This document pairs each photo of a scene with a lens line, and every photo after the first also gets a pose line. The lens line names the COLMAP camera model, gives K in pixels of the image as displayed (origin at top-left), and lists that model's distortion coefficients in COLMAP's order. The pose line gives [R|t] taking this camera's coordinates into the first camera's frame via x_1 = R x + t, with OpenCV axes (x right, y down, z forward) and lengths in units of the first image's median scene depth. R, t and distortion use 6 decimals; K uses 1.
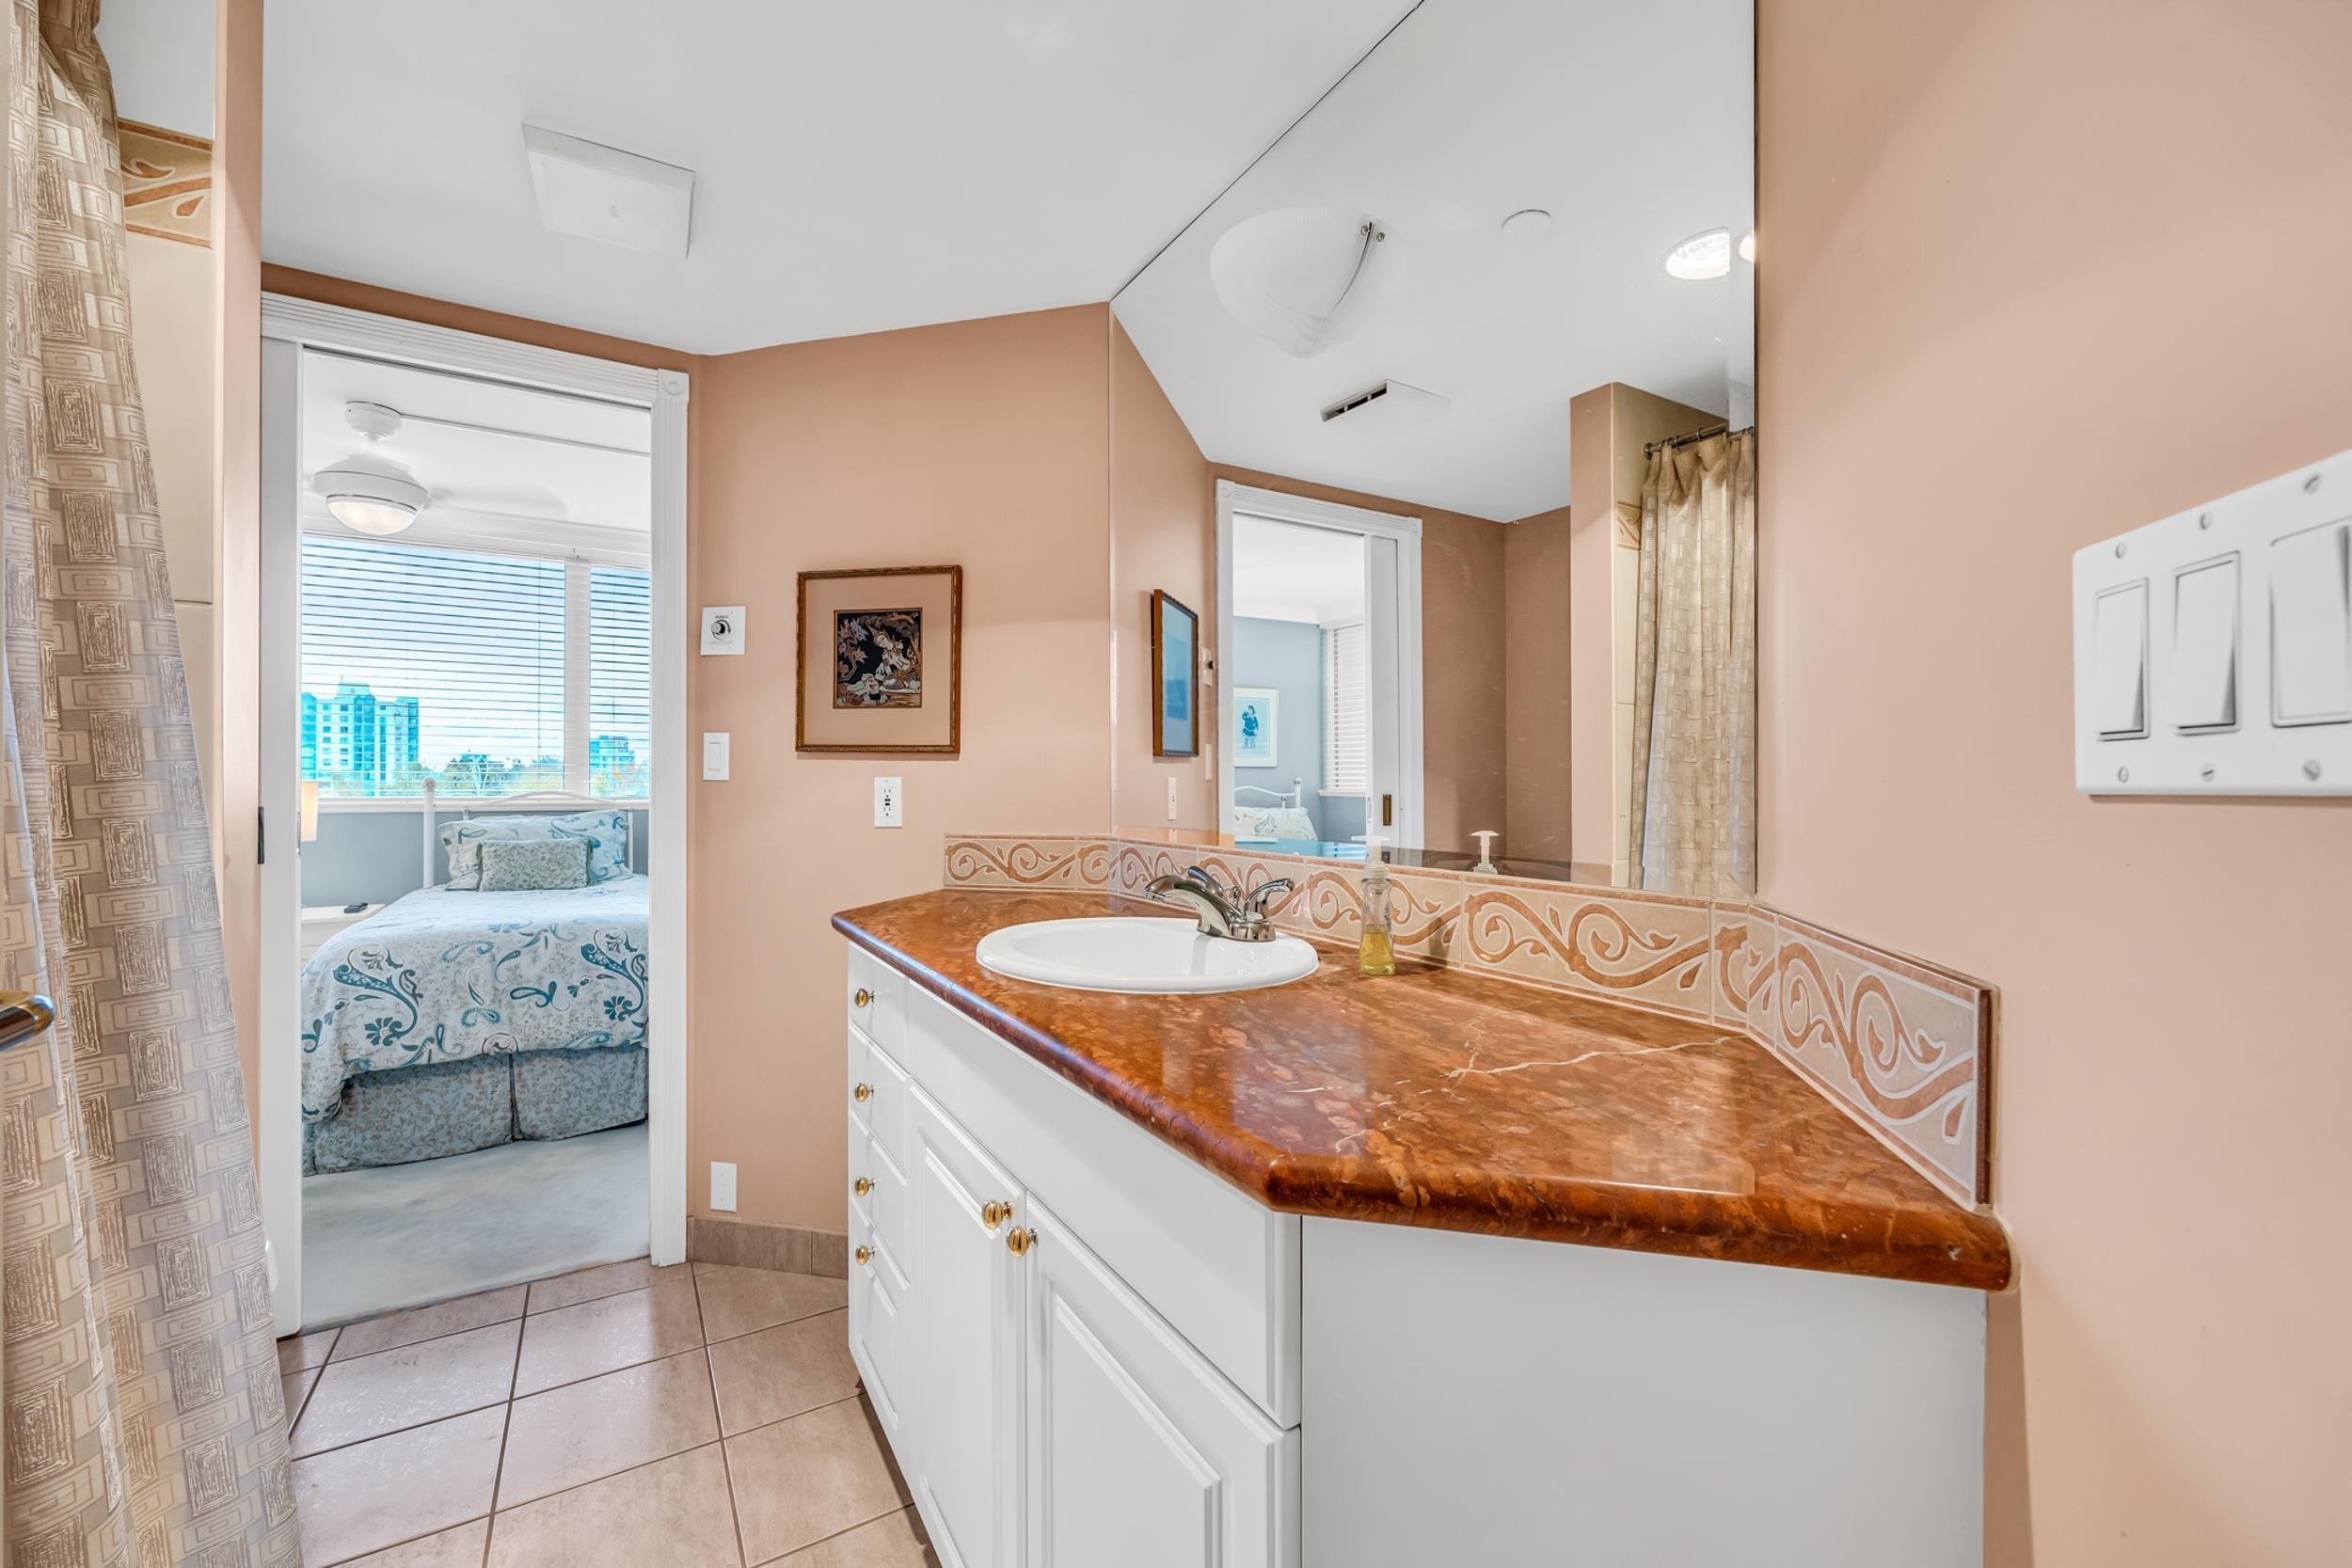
lens RADIAL K [[946.1, 0, 1174.9], [0, 946.1, 781.9], [0, 0, 1]] dist [0.002291, 0.000069]
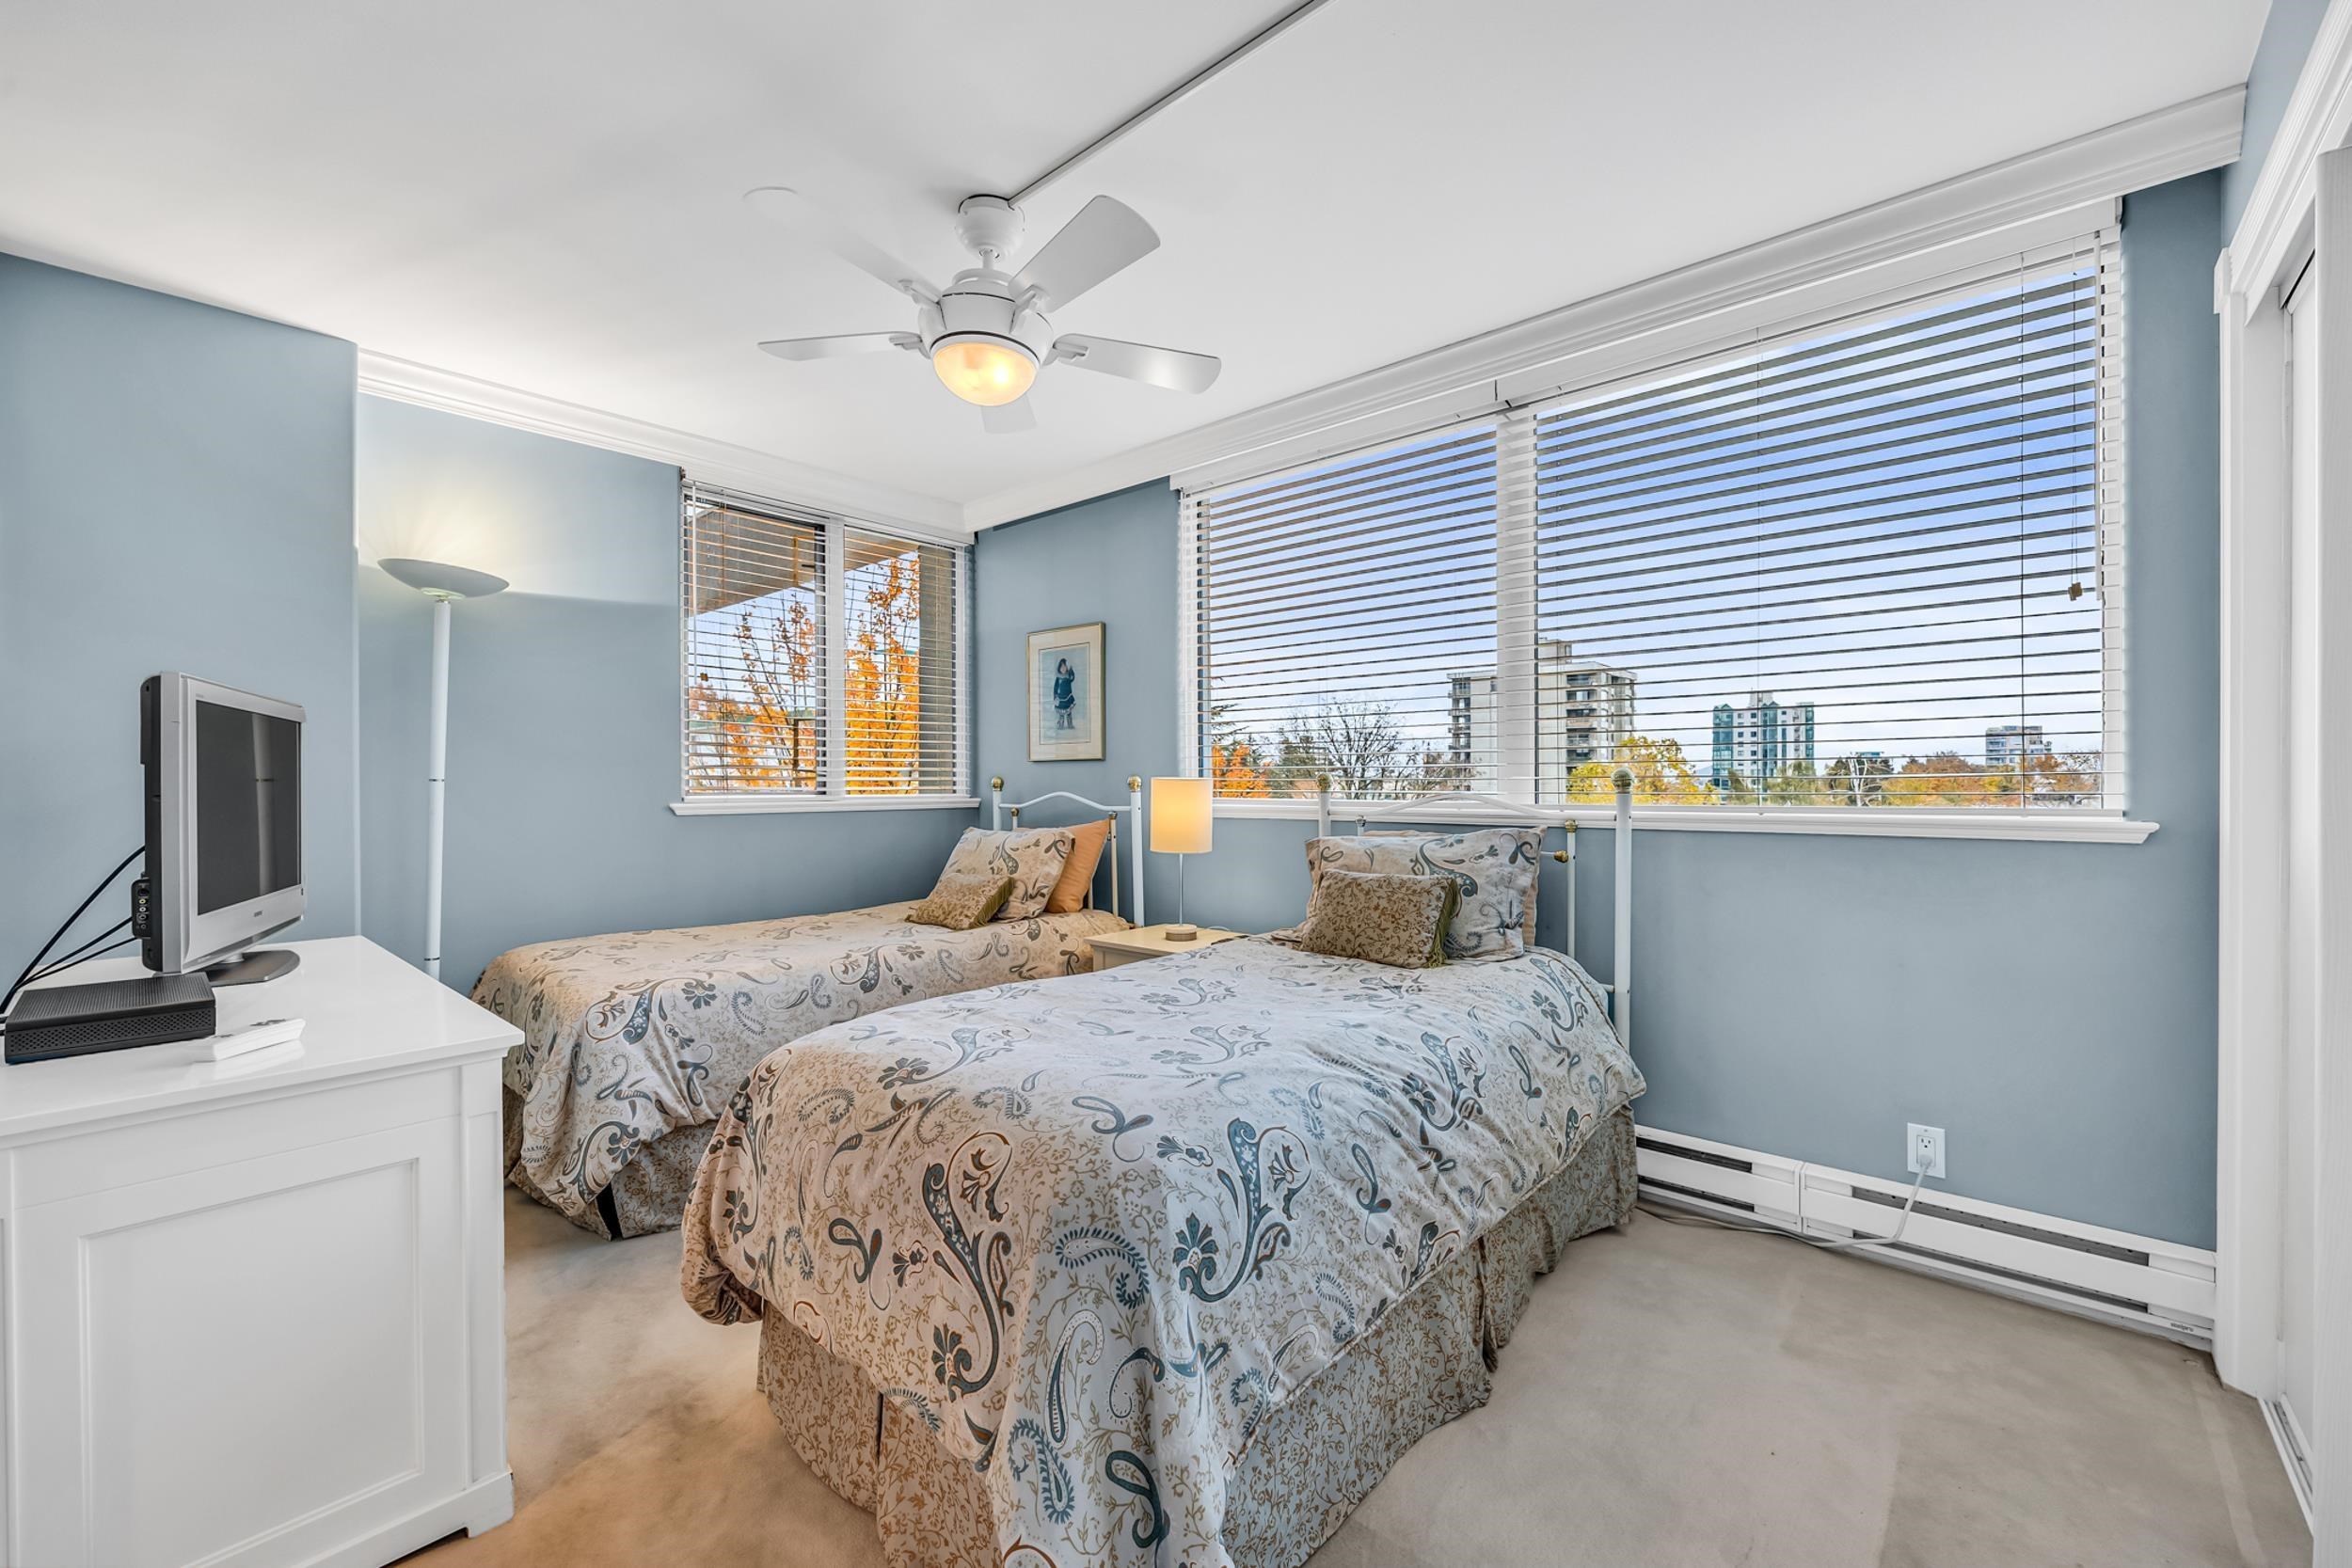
lens RADIAL K [[946.1, 0, 1174.7], [0, 946.1, 780.0], [0, 0, 1]] dist [0.002291, 0.000069]
pose [[0.297483, -0.002149, -0.954725, -0.132756], [0.002216, 0.999996, -0.001561, 0.002130], [0.954724, -0.001652, 0.297487, 0.677725]]
